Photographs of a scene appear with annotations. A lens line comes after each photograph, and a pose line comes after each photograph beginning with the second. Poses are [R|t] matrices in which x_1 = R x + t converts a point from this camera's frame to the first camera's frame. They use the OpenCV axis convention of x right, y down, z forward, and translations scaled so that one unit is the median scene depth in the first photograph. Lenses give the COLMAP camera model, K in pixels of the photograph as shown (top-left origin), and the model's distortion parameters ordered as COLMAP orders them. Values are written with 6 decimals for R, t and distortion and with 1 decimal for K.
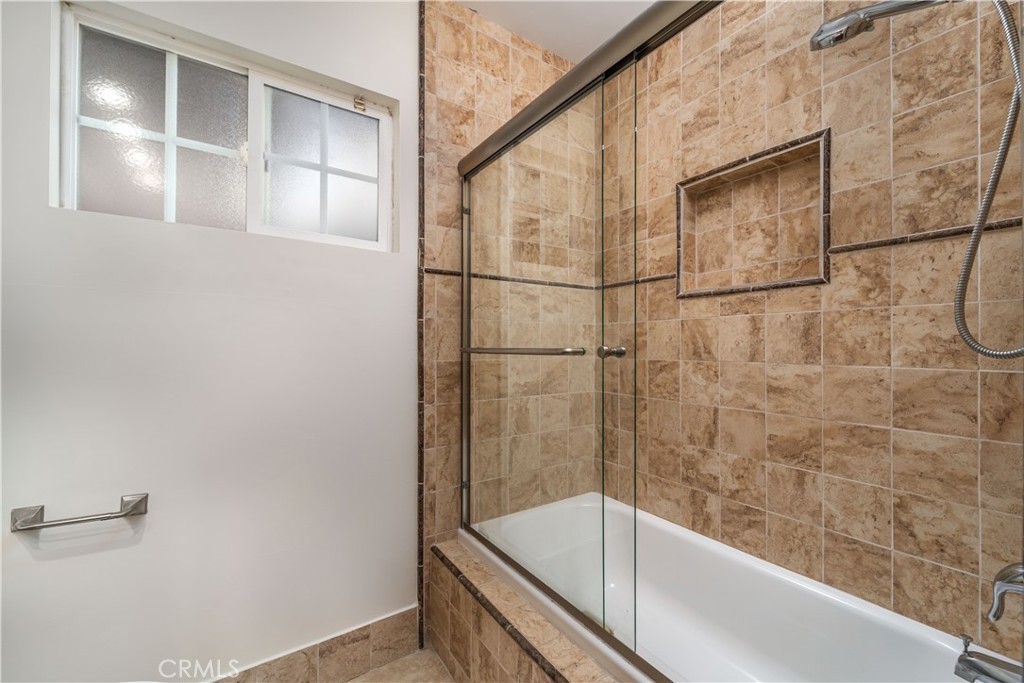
lens RADIAL K [[417.8, 0, 536.1], [0, 417.8, 342.7], [0, 0, 1]] dist [0.002247, -0.001672]
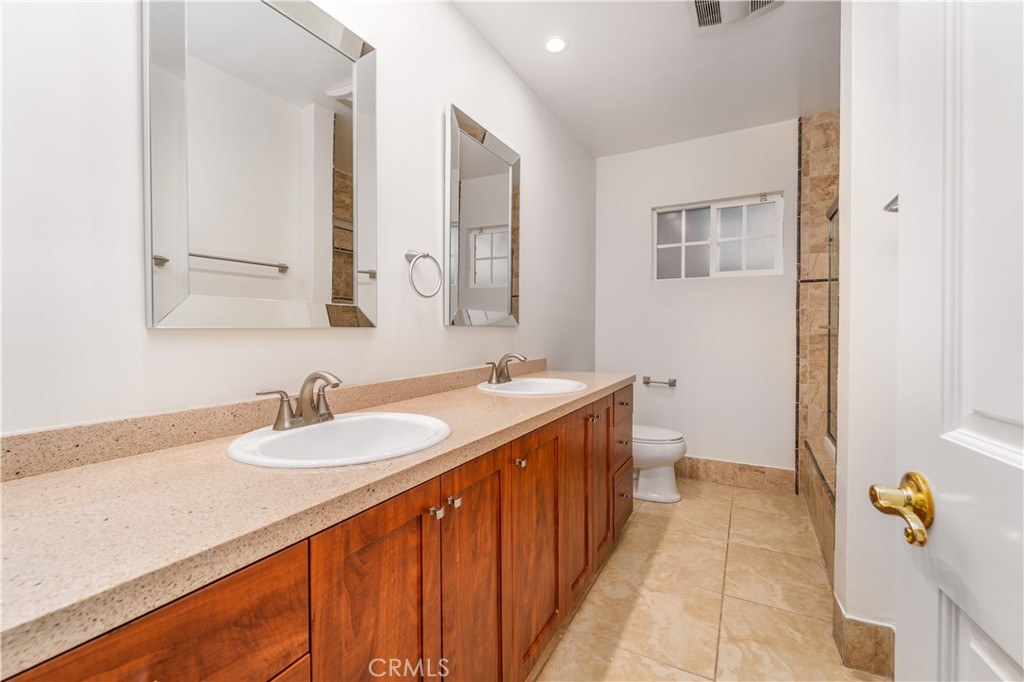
lens RADIAL K [[417.8, 0, 514.0], [0, 417.8, 335.9], [0, 0, 1]] dist [0.002247, -0.001672]
pose [[0.436095, 0.009179, -0.899854, 0.783789], [0.006668, 0.999888, 0.013431, 0.022134], [0.899876, -0.011857, 0.435984, -0.839397]]
